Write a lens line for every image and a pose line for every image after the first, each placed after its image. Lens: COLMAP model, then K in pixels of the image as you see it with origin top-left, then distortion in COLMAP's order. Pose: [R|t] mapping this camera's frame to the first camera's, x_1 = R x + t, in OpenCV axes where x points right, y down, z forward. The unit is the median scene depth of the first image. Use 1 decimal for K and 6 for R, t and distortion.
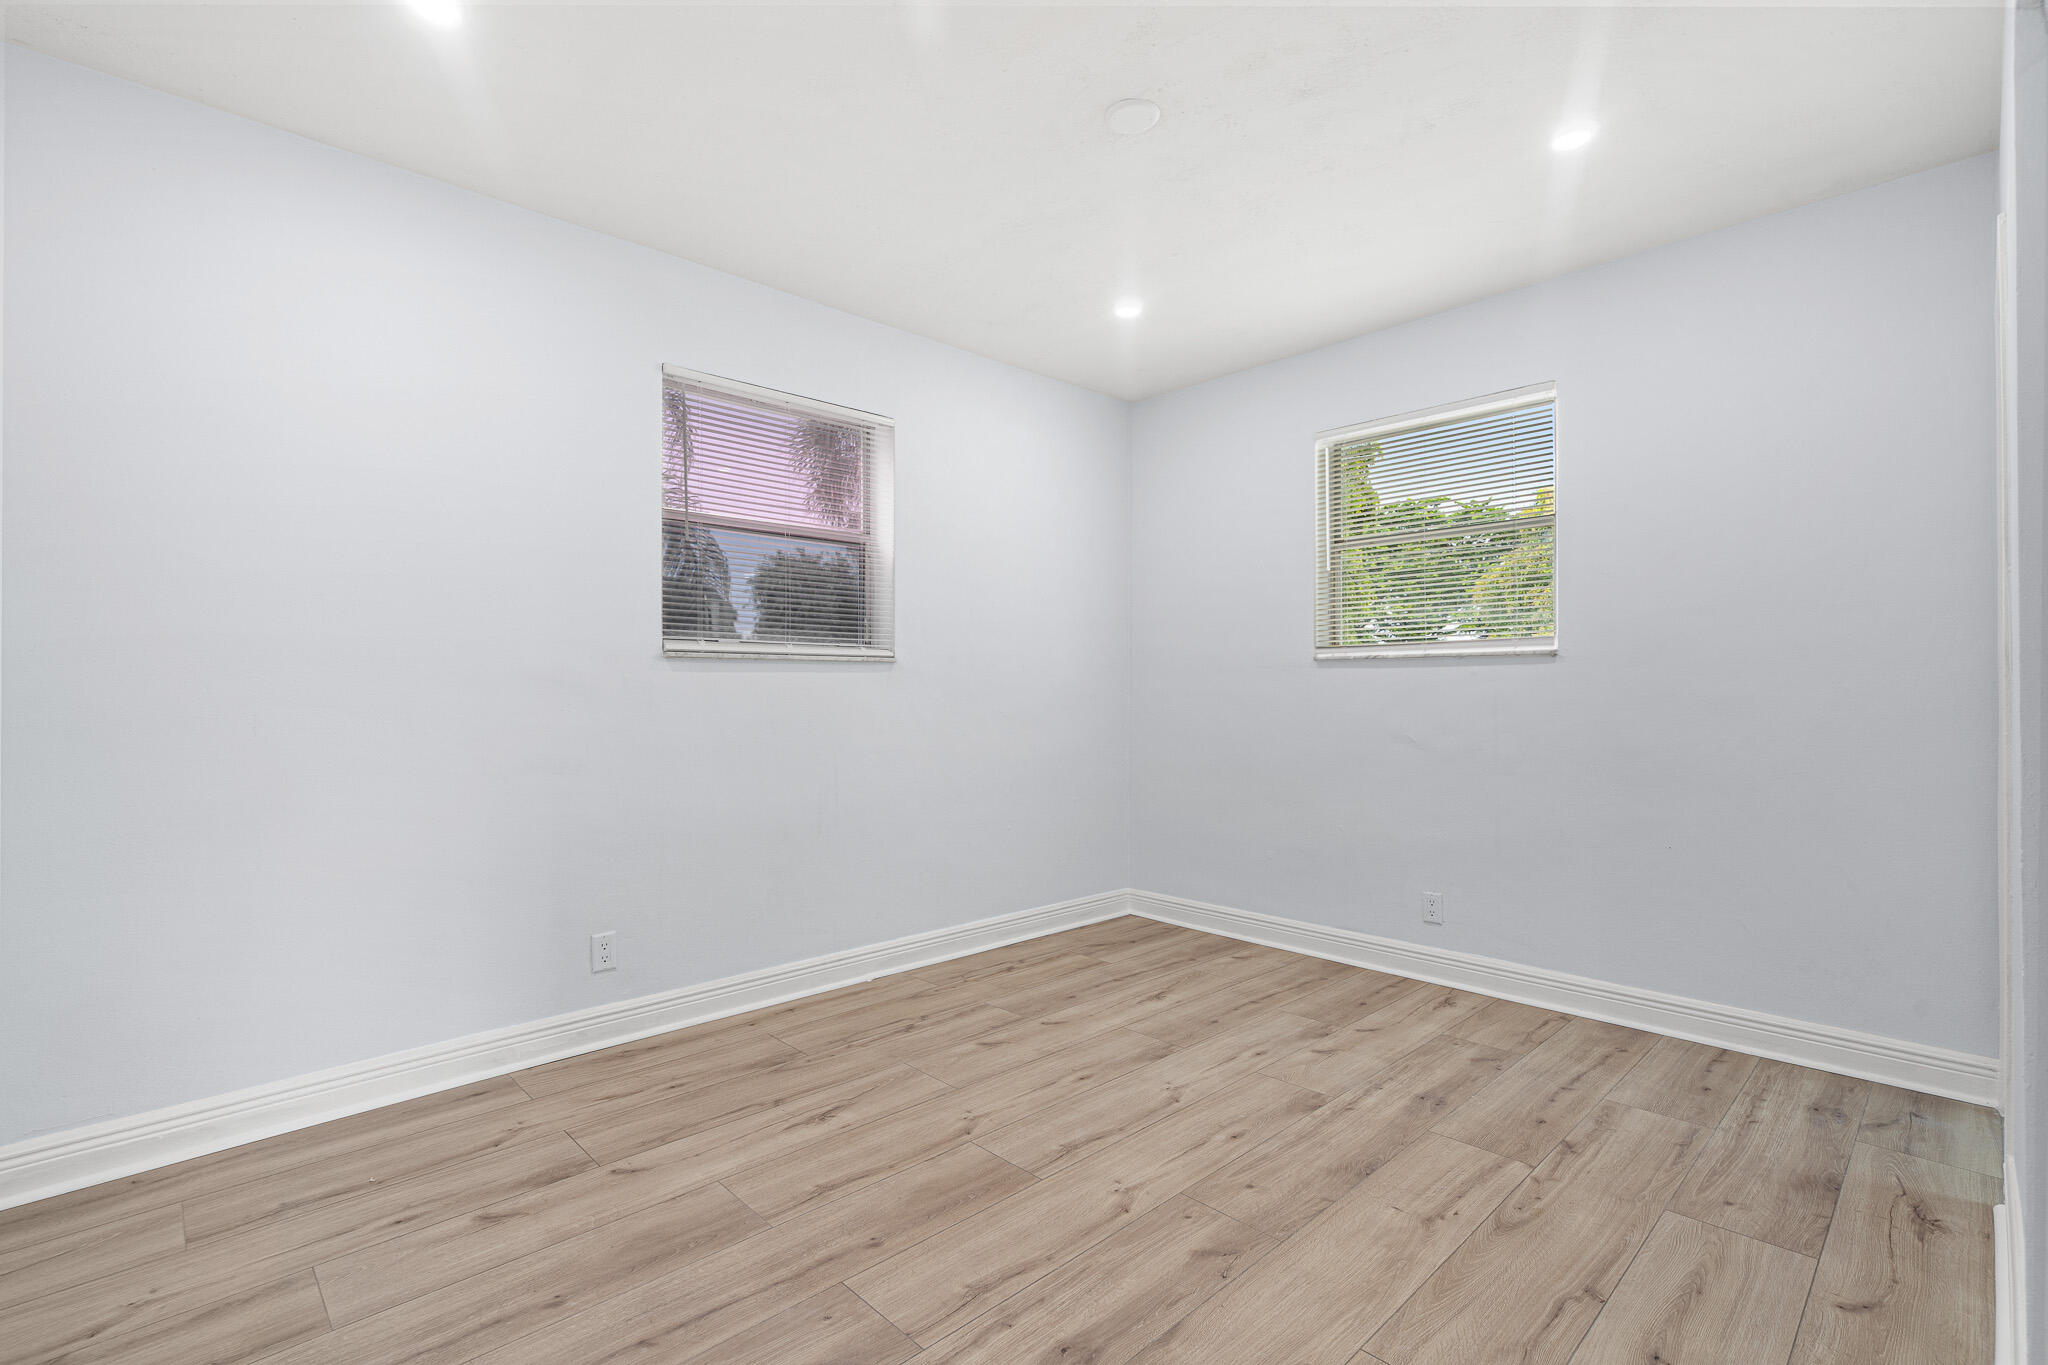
lens RADIAL K [[937.8, 0, 1037.3], [0, 937.8, 686.6], [0, 0, 1]] dist [-0.009759, 0.004878]
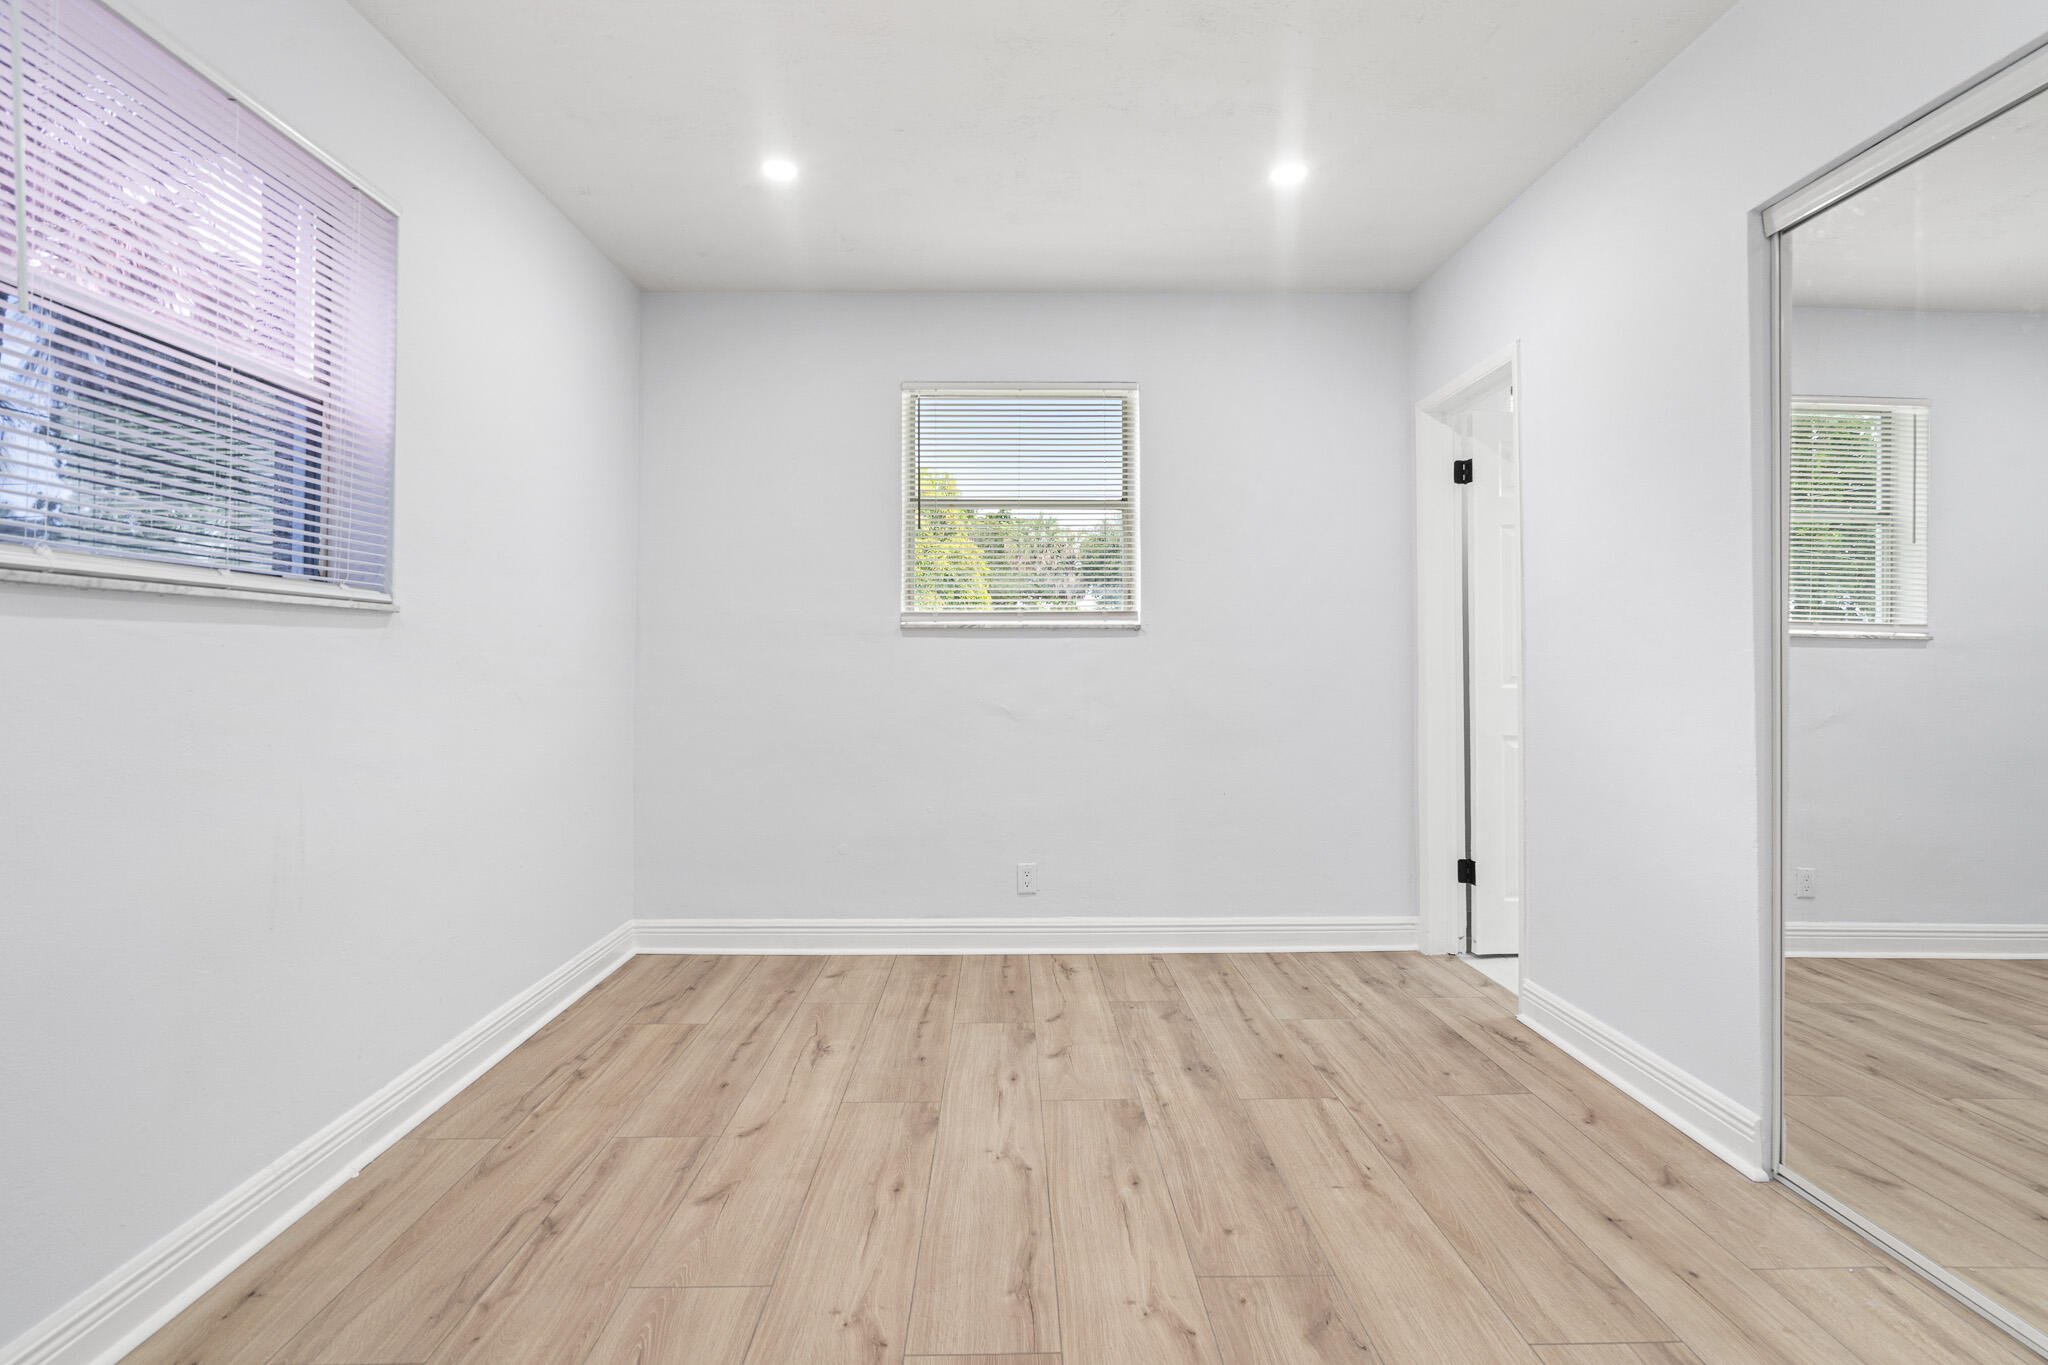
lens RADIAL K [[937.8, 0, 1031.3], [0, 937.8, 646.1], [0, 0, 1]] dist [-0.009759, 0.004878]
pose [[0.679931, 0.012936, 0.733162, -0.429687], [-0.003940, 0.999894, -0.013989, 0.002172], [-0.733266, 0.006623, 0.679910, 0.427989]]
